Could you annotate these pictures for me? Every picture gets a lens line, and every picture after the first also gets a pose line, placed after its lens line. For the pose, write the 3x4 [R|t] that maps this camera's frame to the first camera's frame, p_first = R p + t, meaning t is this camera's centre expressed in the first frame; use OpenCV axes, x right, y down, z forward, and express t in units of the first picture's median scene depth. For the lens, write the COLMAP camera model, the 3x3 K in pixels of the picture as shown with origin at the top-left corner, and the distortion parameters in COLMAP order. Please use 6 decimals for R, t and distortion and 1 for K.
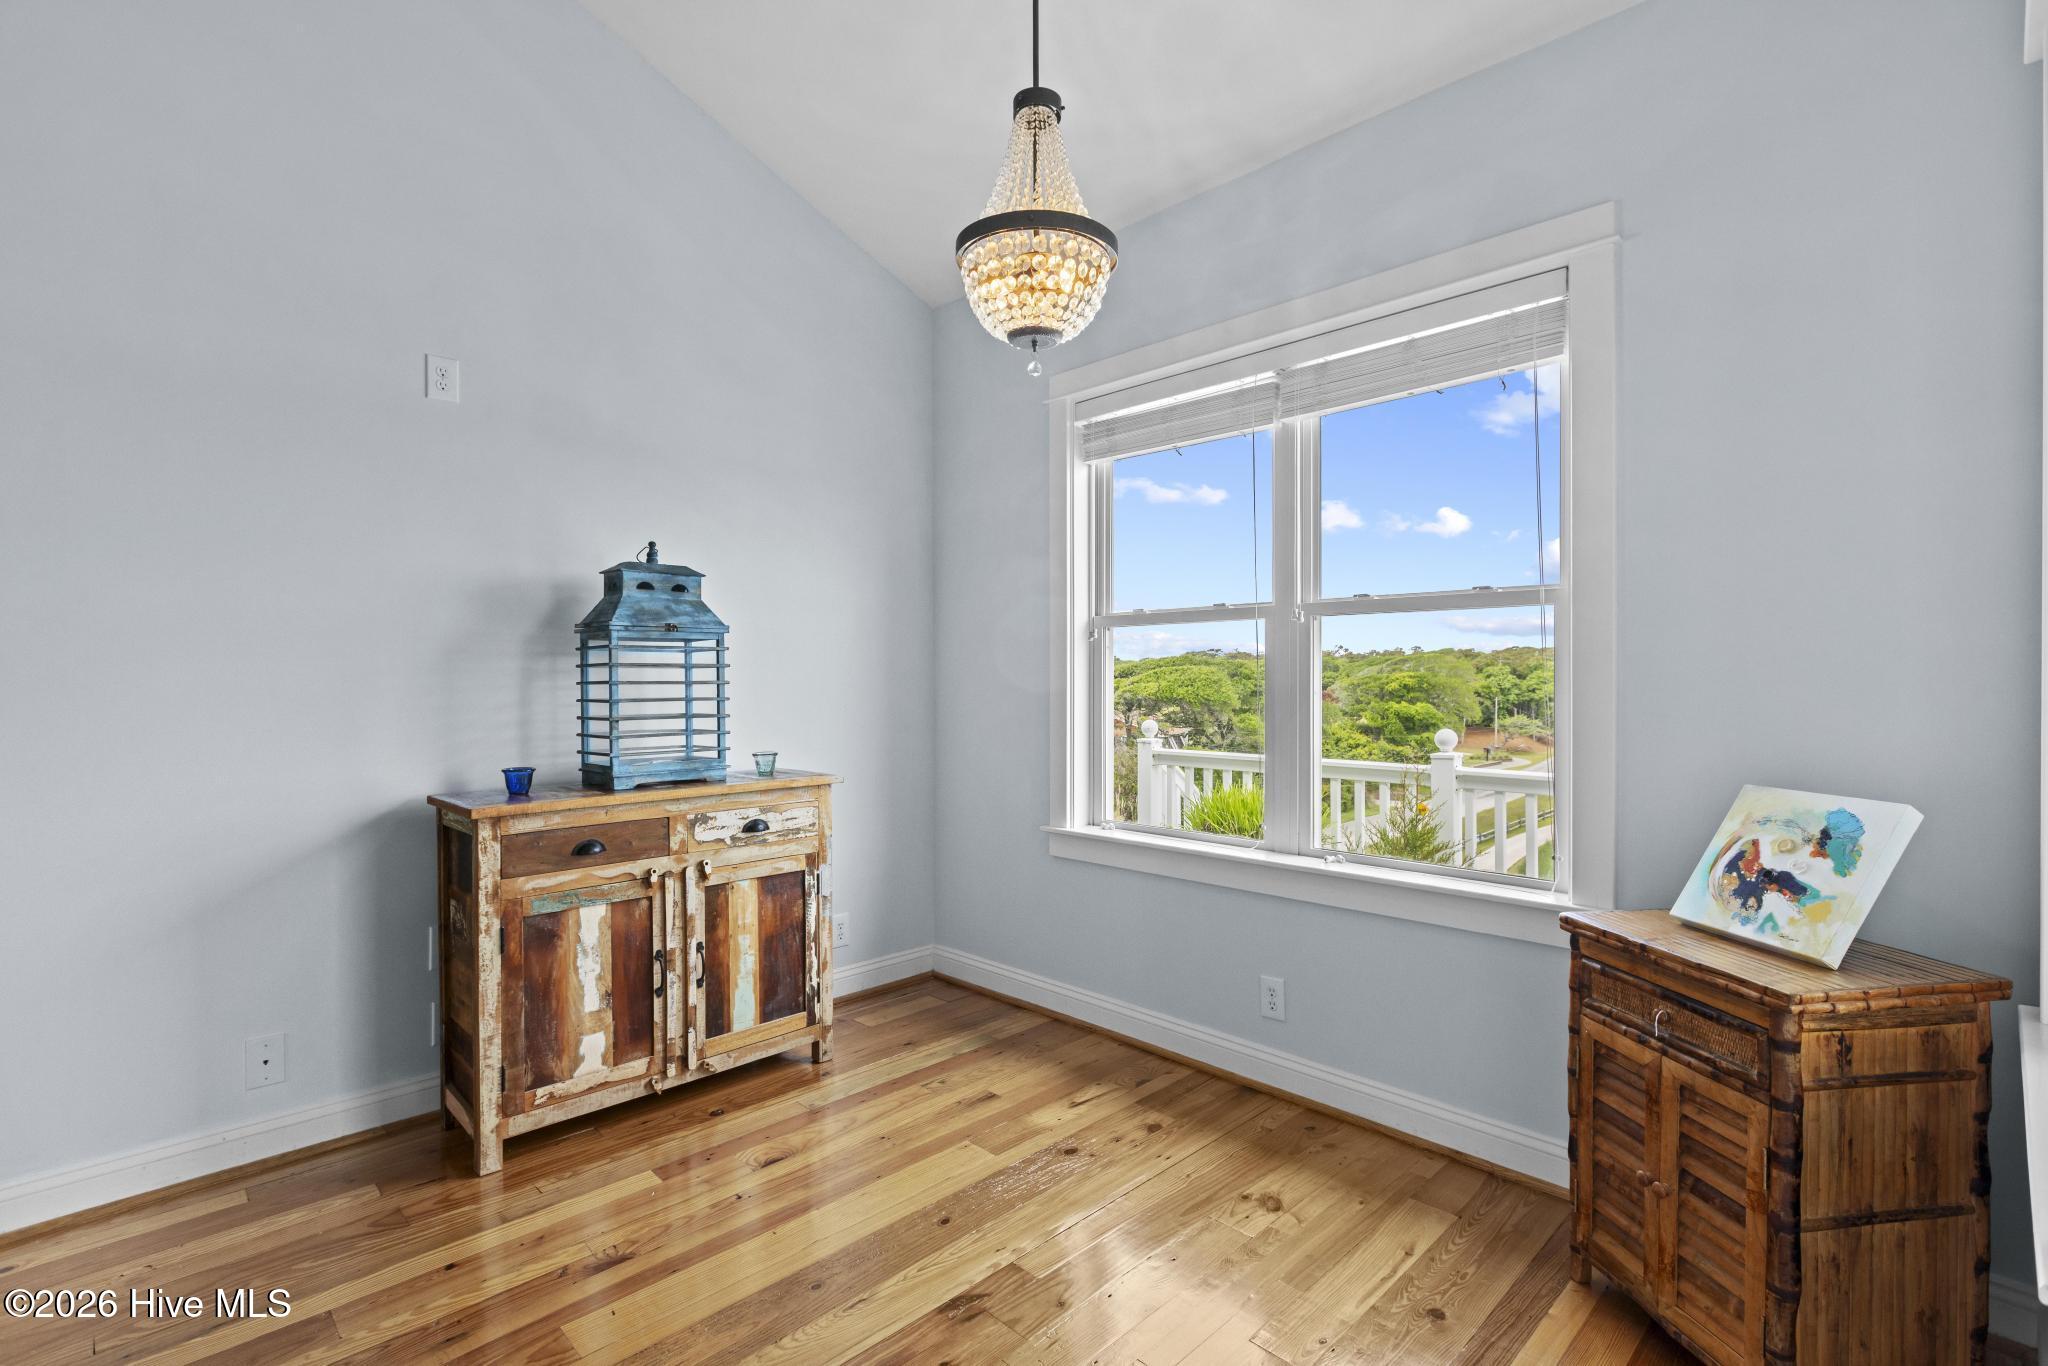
lens RADIAL K [[947.0, 0, 1027.8], [0, 947.0, 686.6], [0, 0, 1]] dist [-0.001940, 0.000024]
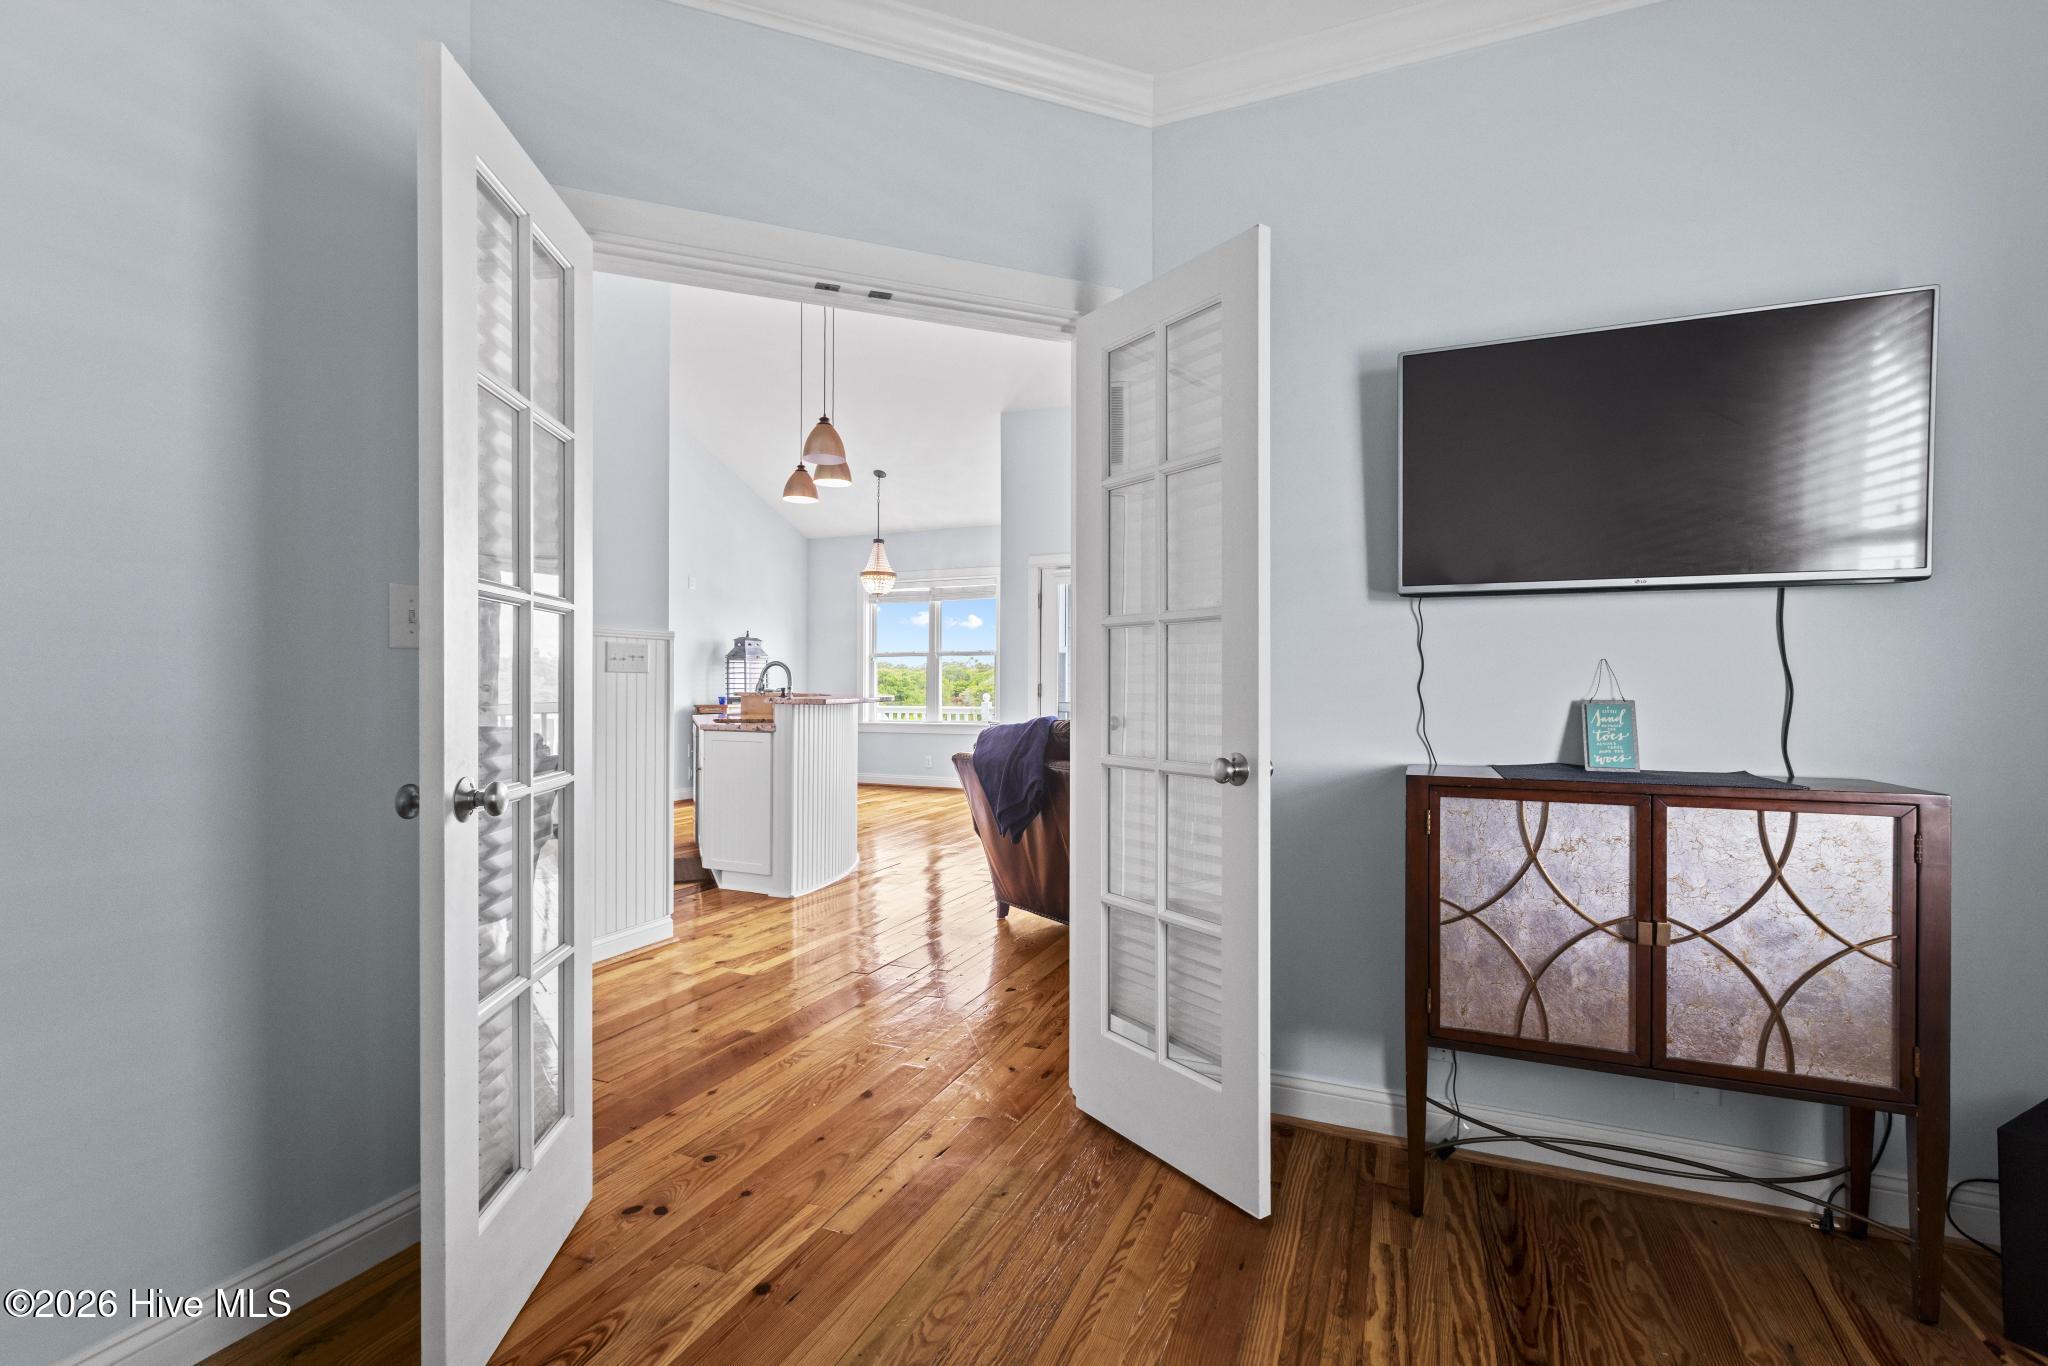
lens RADIAL K [[920.4, 0, 1034.3], [0, 920.4, 686.5], [0, 0, 1]] dist [0.015878, 0.000240]
pose [[0.926542, 0.001986, 0.376186, -0.589670], [0.001584, 0.999957, -0.009181, 0.064228], [-0.376188, 0.009103, 0.926499, -2.055025]]
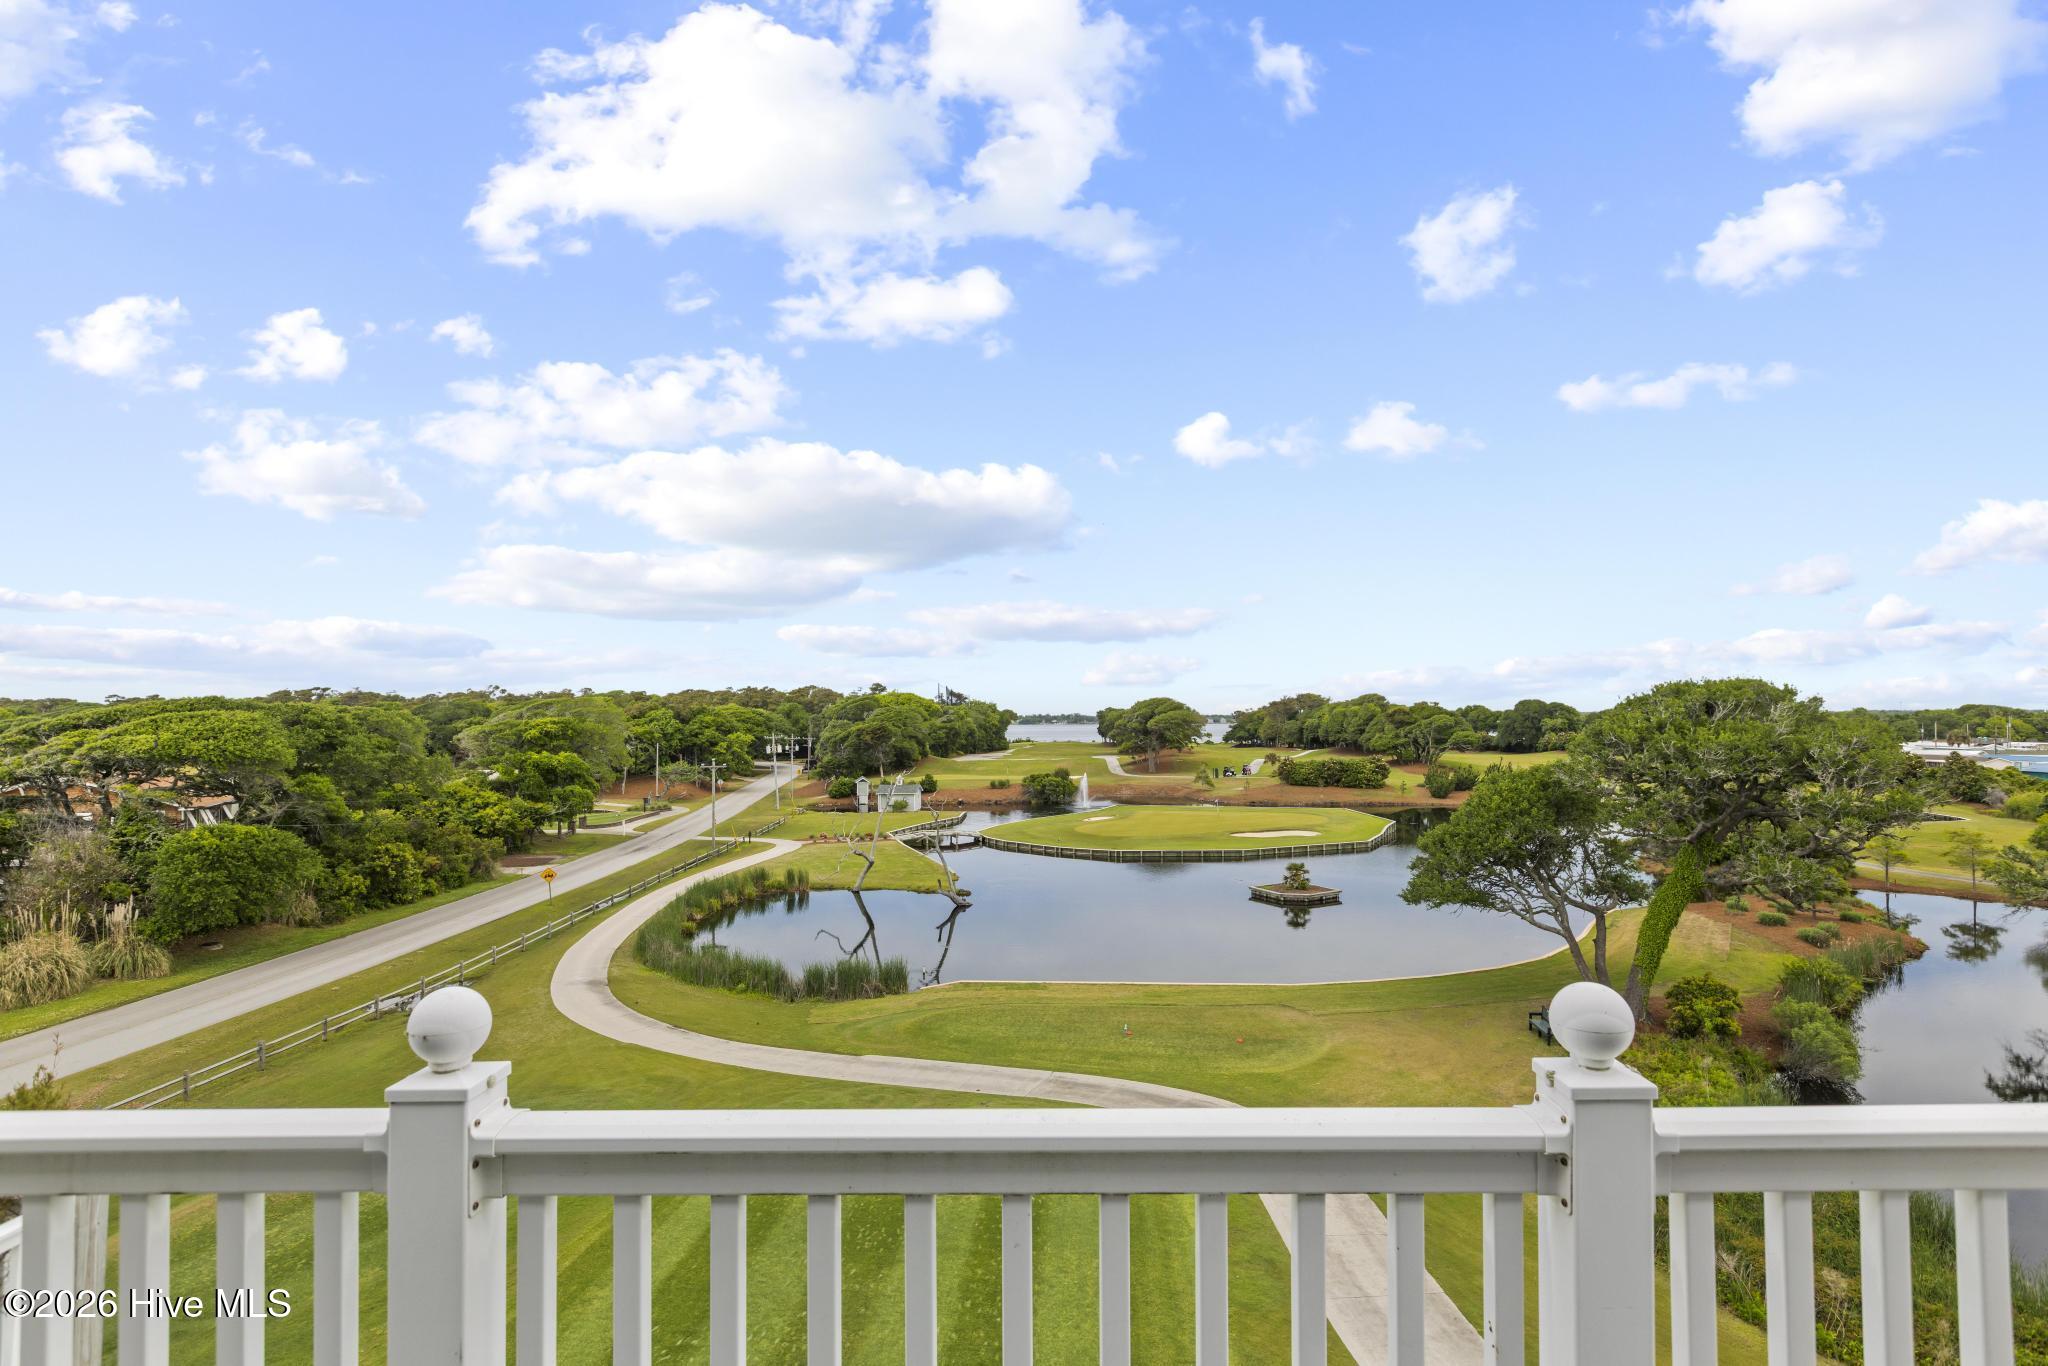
lens RADIAL K [[1040.9, 0, 1027.9], [0, 1040.9, 697.2], [0, 0, 1]] dist [-0.003422, -0.000367]
pose [[0.709064, 0.010004, 0.705073, 1.156954], [0.013429, 0.999526, -0.027687, -0.041981], [-0.705016, 0.029100, 0.708594, 0.105469]]
